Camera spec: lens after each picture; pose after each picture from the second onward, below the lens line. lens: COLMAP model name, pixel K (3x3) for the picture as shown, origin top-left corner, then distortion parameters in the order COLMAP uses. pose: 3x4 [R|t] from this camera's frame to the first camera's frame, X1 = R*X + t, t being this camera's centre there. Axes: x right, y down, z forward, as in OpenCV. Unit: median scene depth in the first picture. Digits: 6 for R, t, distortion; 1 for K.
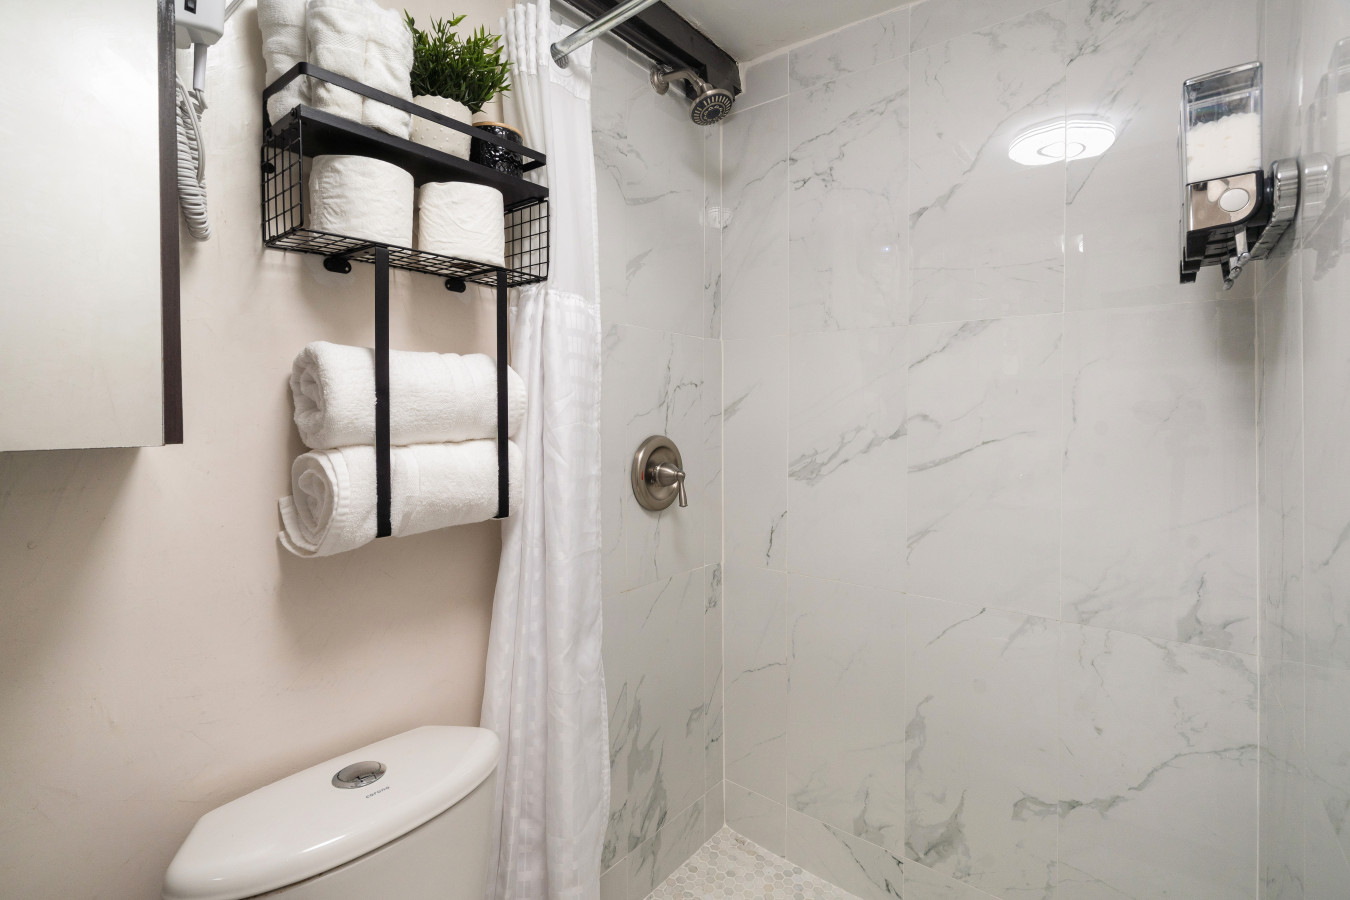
lens RADIAL K [[622.0, 0, 664.9], [0, 622.0, 443.7], [0, 0, 1]] dist [-0.002912, 0.000656]
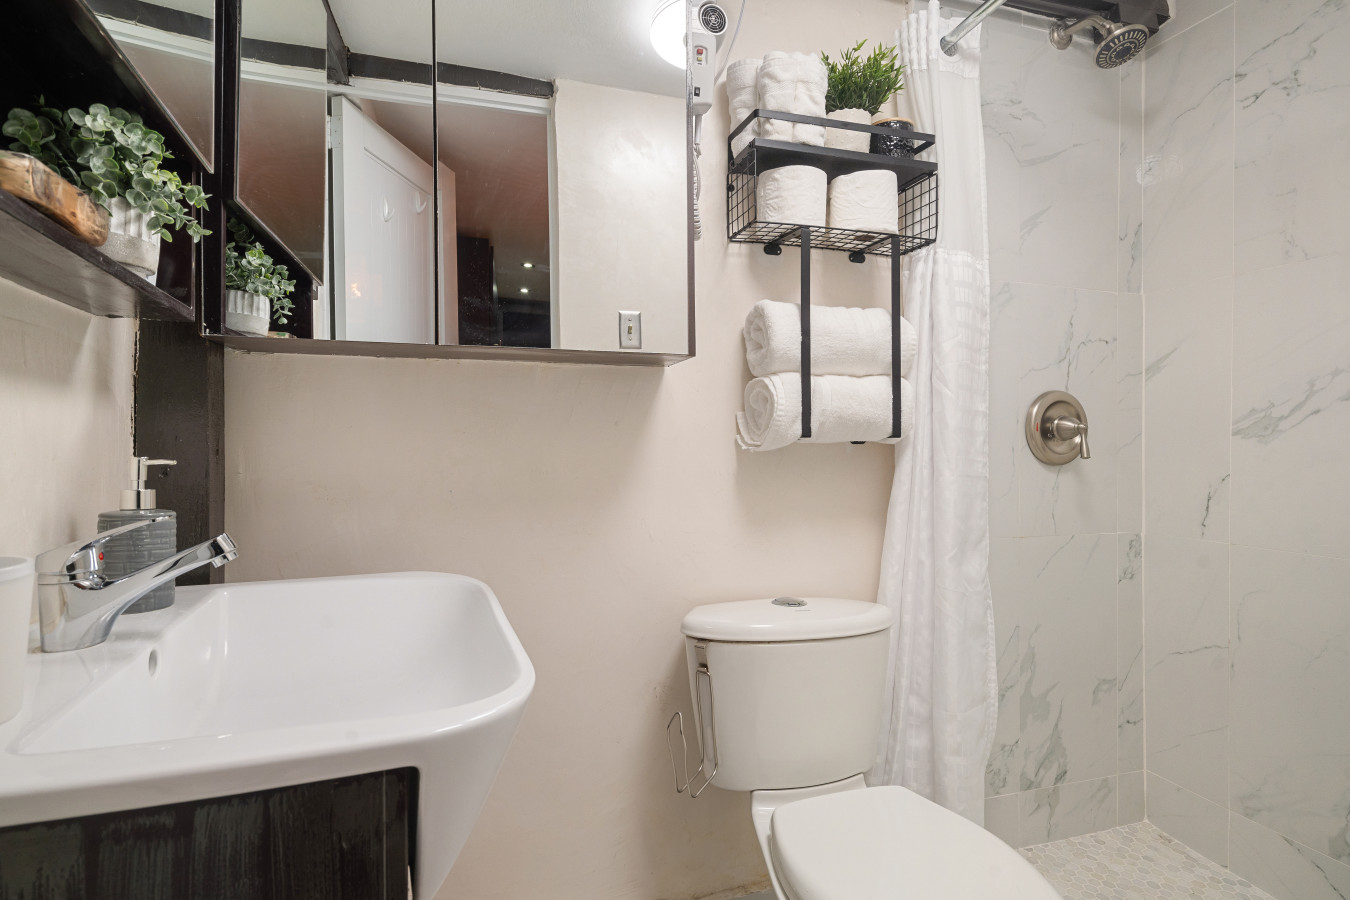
lens RADIAL K [[707.4, 0, 675.0], [0, 707.4, 450.0], [0, 0, 1]] dist [-0.000453, 0.001606]
pose [[0.848839, -0.009954, -0.528558, 0.087517], [-0.019531, 0.998550, -0.050171, 0.195762], [0.528291, 0.052910, 0.847413, -0.336498]]
